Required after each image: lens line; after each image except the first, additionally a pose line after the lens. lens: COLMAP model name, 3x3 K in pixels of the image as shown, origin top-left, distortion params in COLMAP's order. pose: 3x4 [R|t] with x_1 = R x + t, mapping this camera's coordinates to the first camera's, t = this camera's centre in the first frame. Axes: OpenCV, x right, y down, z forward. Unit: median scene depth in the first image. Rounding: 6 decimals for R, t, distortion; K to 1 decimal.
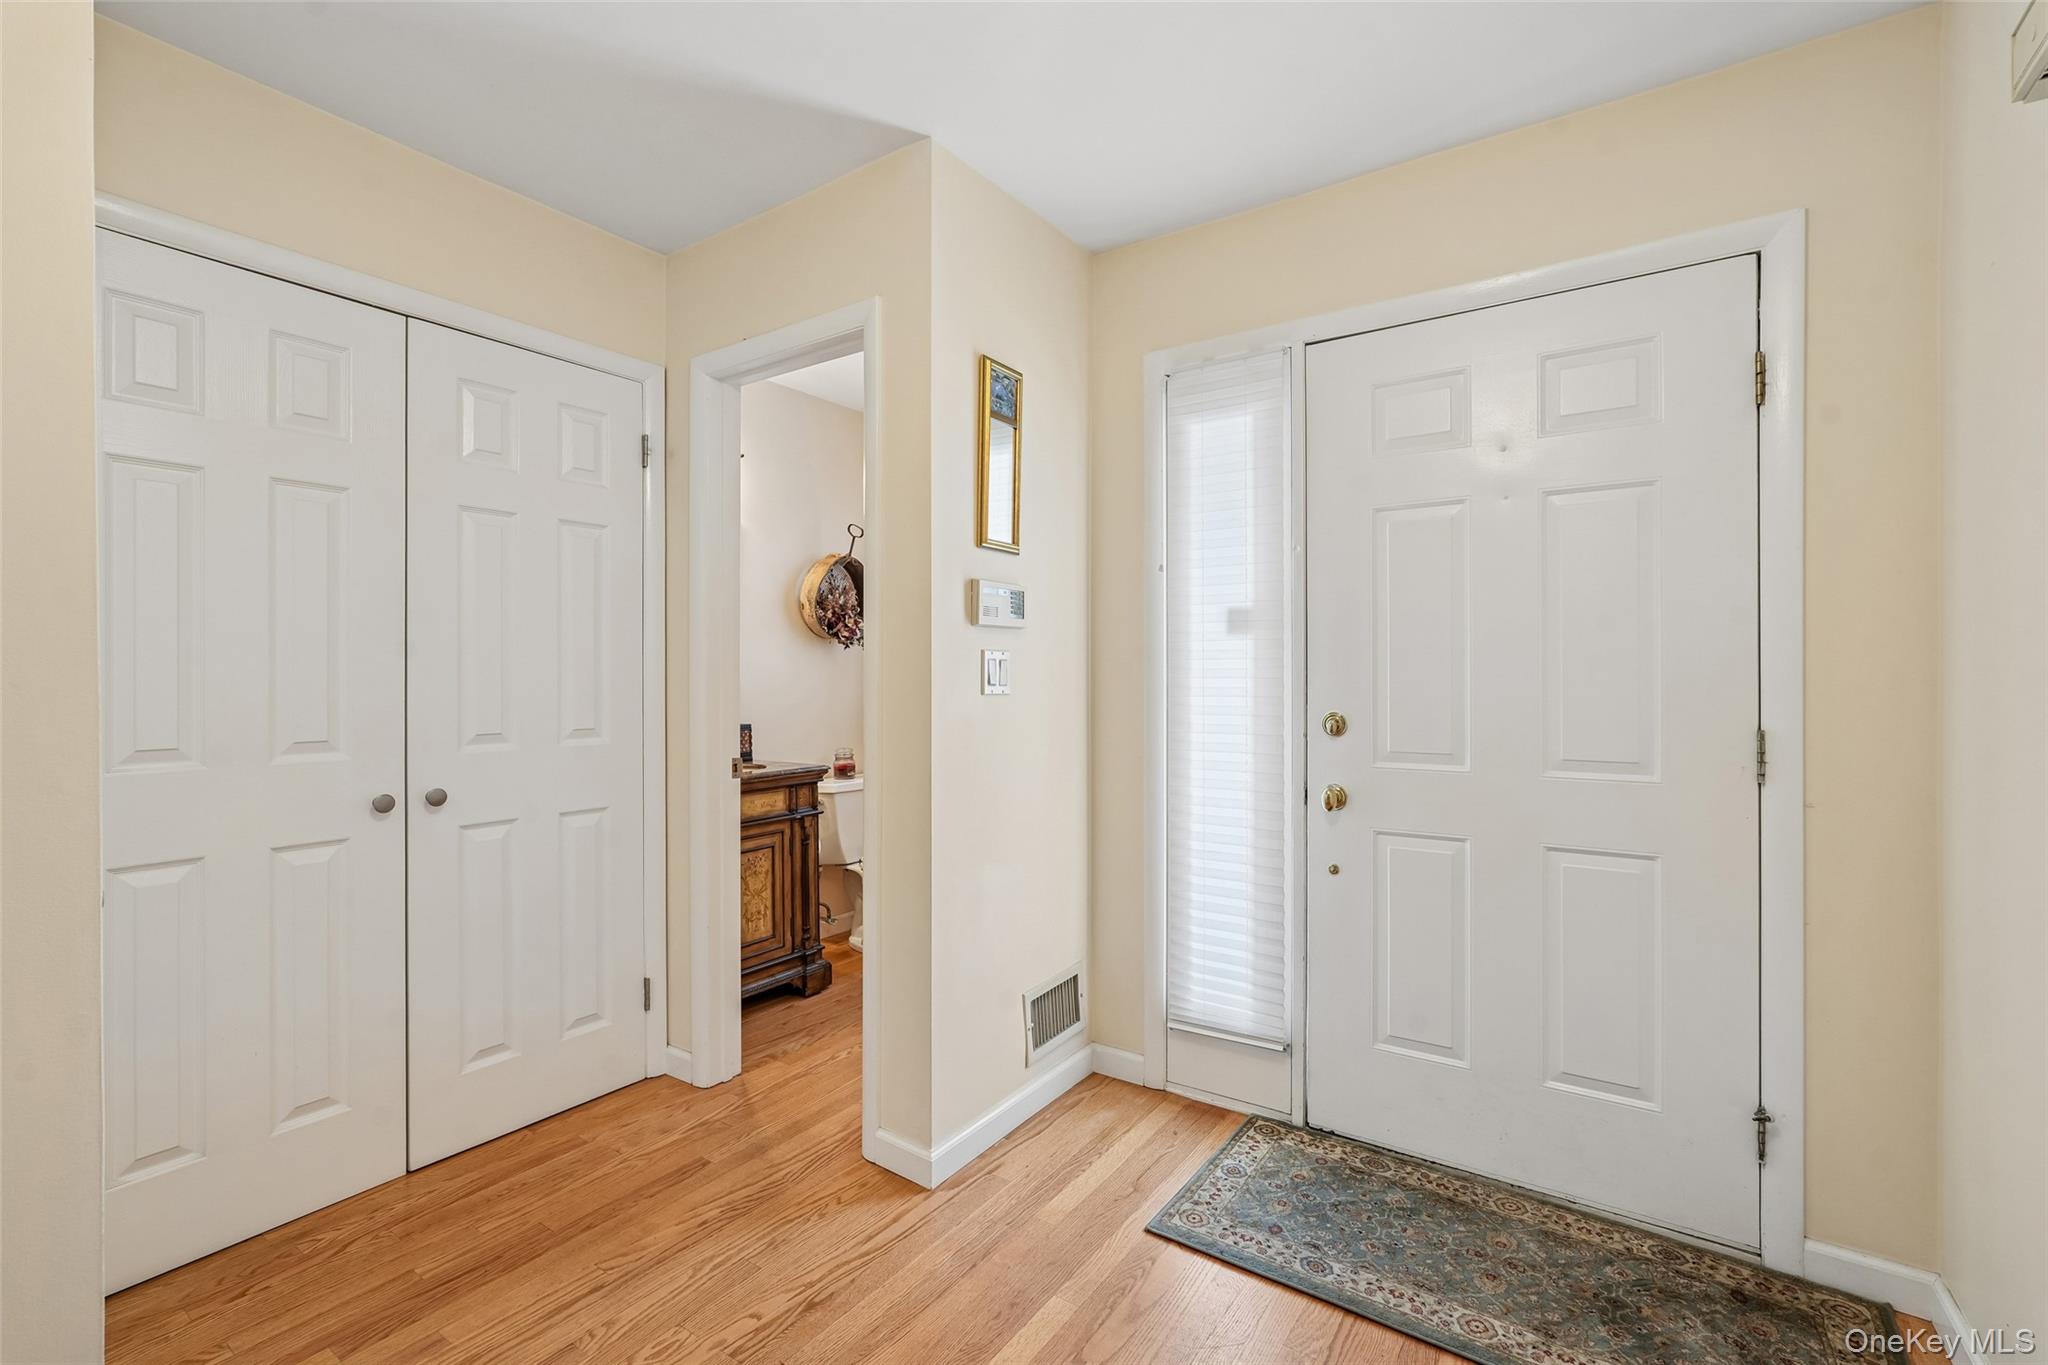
lens RADIAL K [[910.1, 0, 1018.1], [0, 910.1, 671.6], [0, 0, 1]] dist [-0.017857, 0.008231]
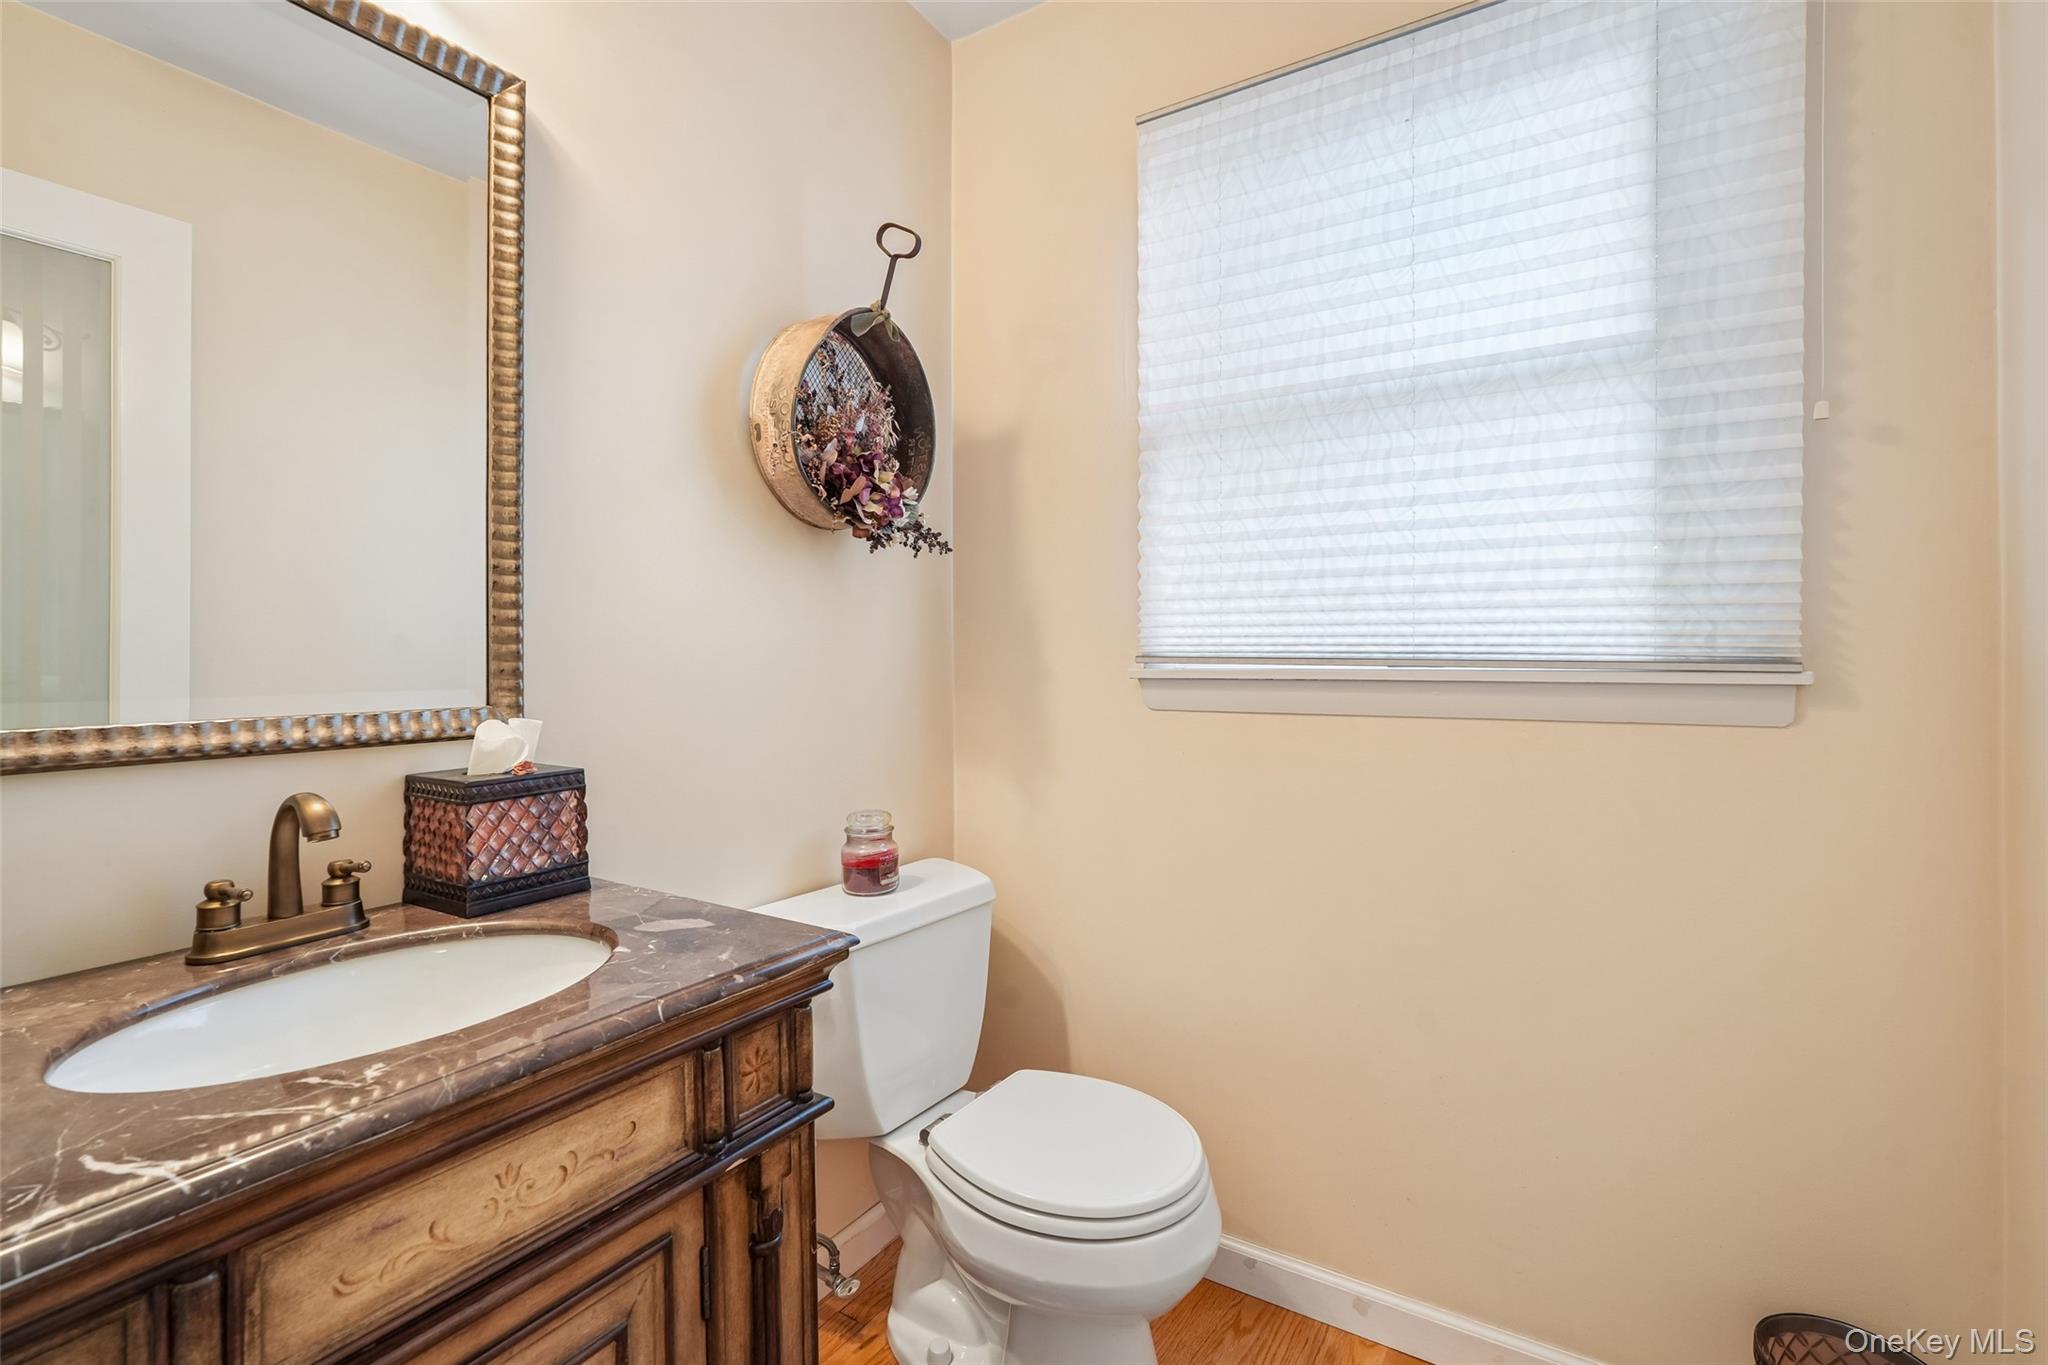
lens RADIAL K [[910.1, 0, 1018.1], [0, 910.1, 671.6], [0, 0, 1]] dist [-0.017857, 0.008231]
pose [[0.999450, -0.002803, 0.033037, -0.143770], [0.002380, 0.999915, 0.012816, 0.020630], [-0.033070, -0.012731, 0.999372, 0.626820]]
